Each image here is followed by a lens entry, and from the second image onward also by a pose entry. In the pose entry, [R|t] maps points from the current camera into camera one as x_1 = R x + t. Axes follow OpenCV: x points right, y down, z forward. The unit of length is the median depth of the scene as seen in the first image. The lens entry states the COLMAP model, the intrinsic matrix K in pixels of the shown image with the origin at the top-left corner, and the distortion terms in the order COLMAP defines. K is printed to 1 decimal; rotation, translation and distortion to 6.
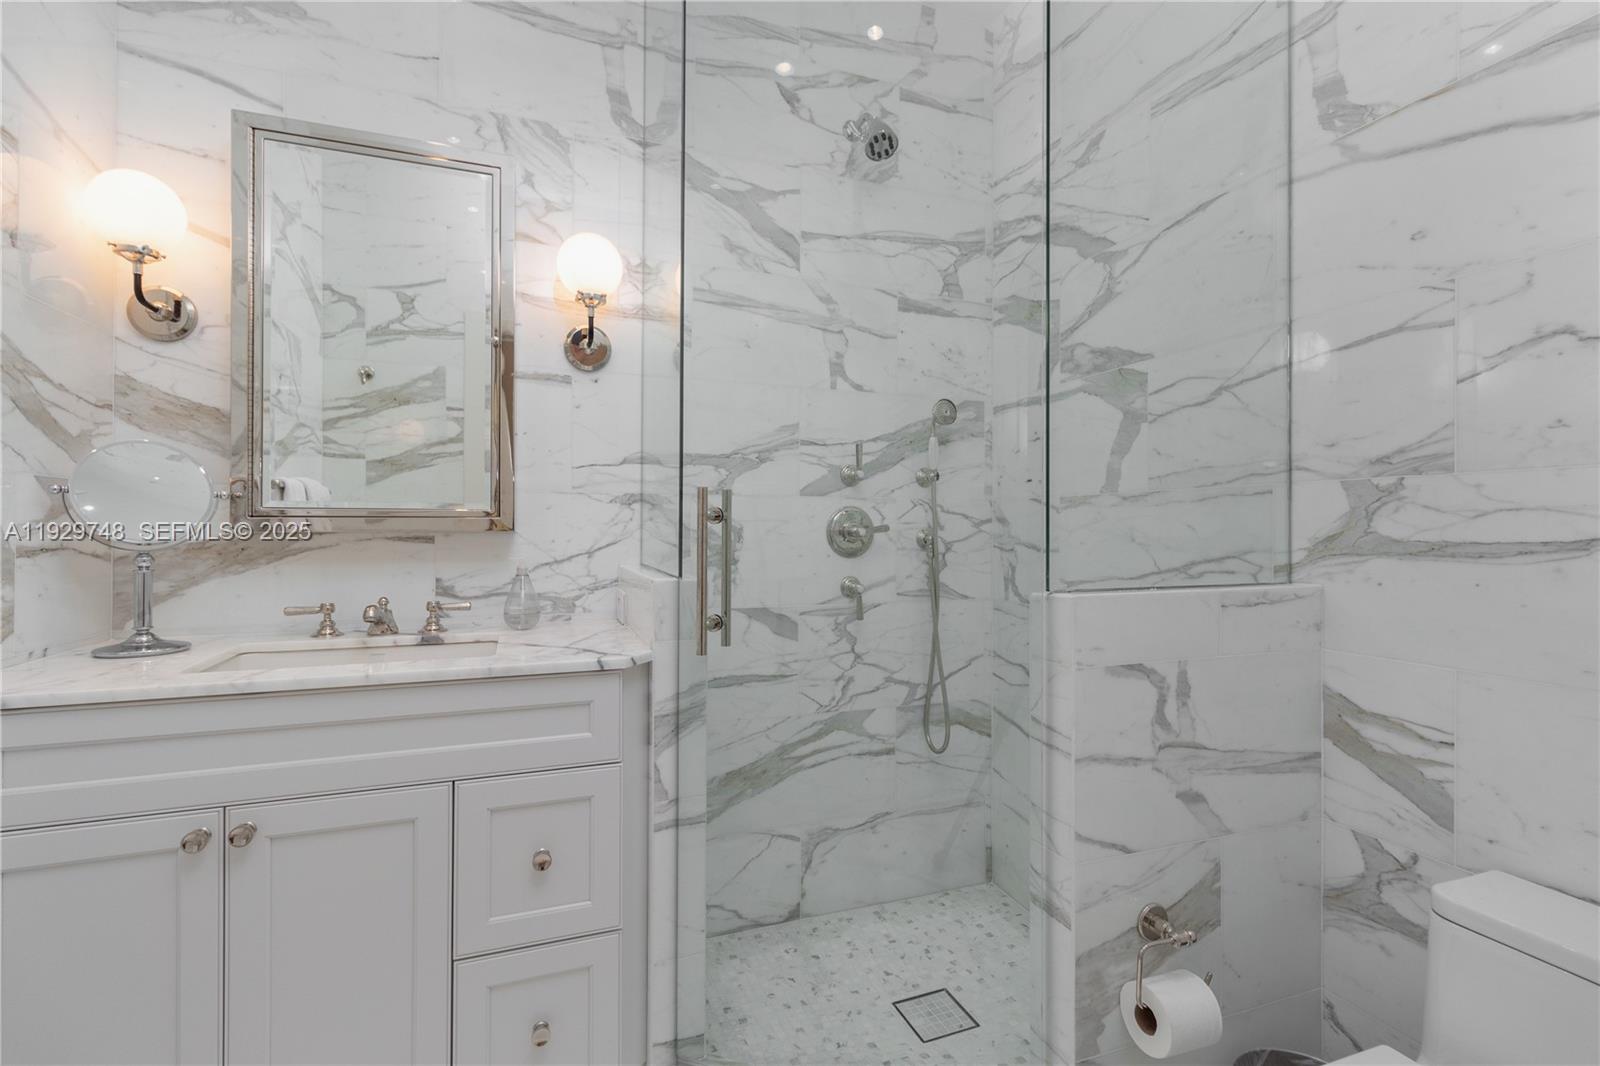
lens RADIAL K [[736.7, 0, 808.5], [0, 736.7, 523.4], [0, 0, 1]] dist [0.000483, 0.000377]
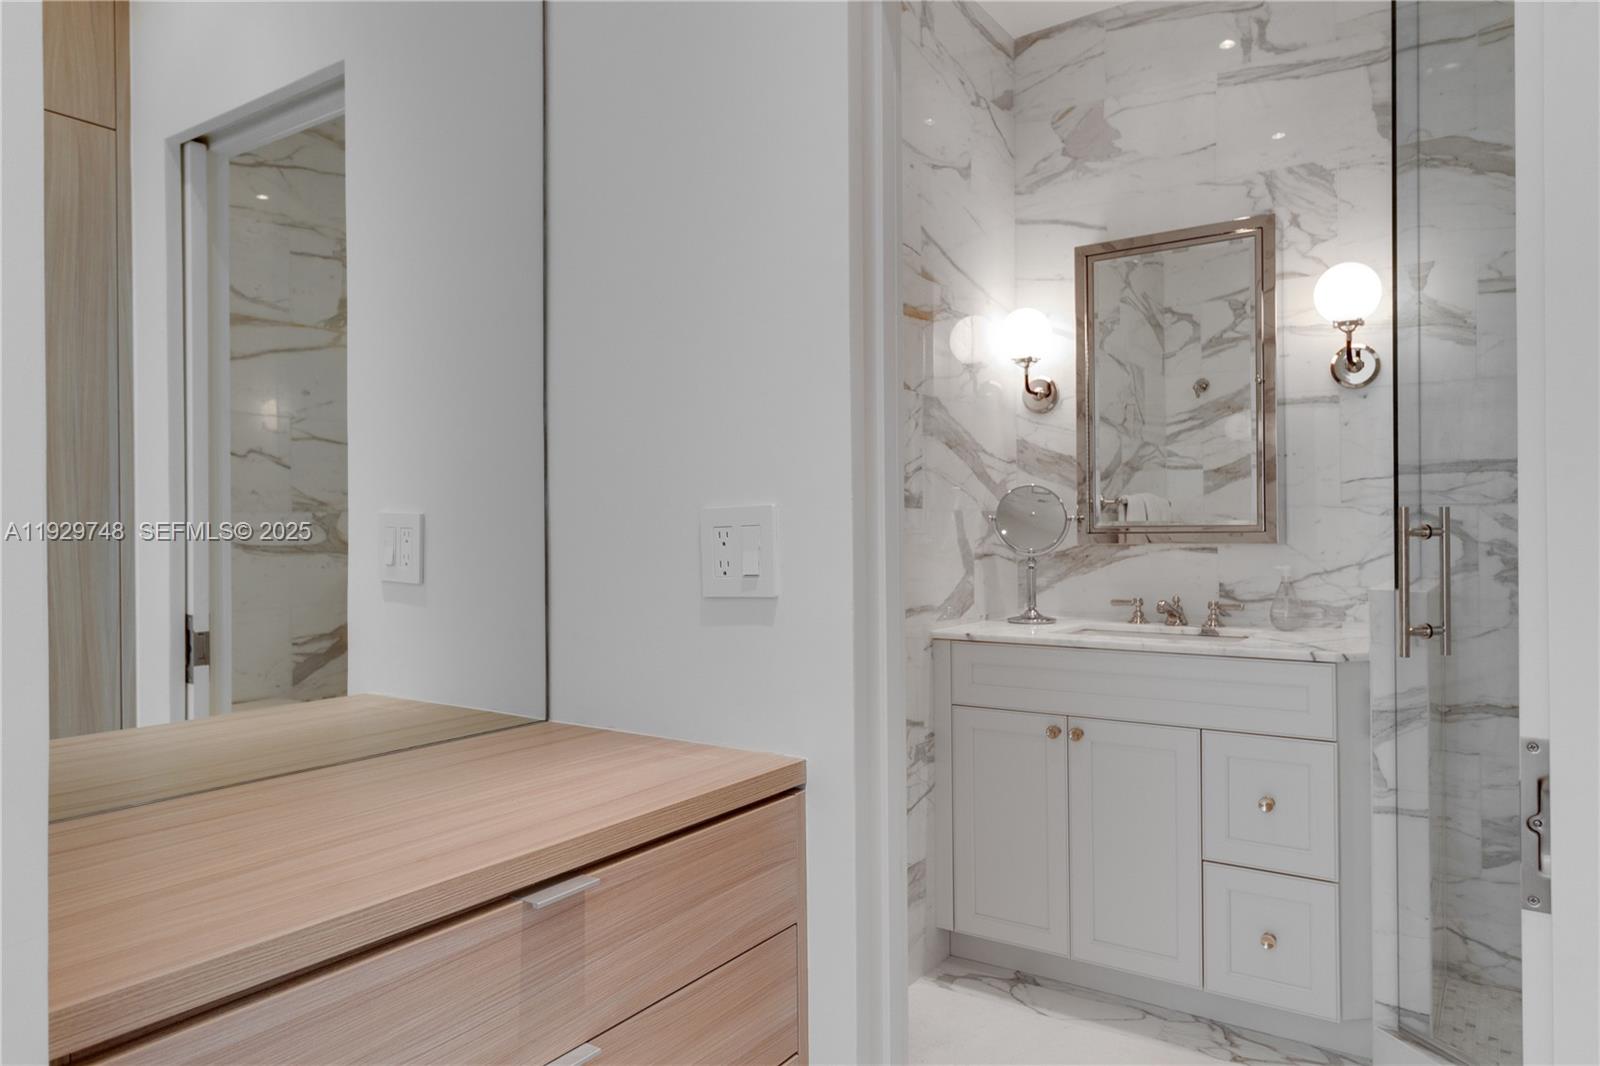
lens RADIAL K [[1045.9, 0, 801.1], [0, 1045.9, 529.6], [0, 0, 1]] dist [0.007110, 0.000051]
pose [[0.563281, -0.006064, -0.826243, 0.531476], [0.013822, 0.999902, 0.002084, -0.025201], [0.826150, -0.012595, 0.563310, -0.527261]]
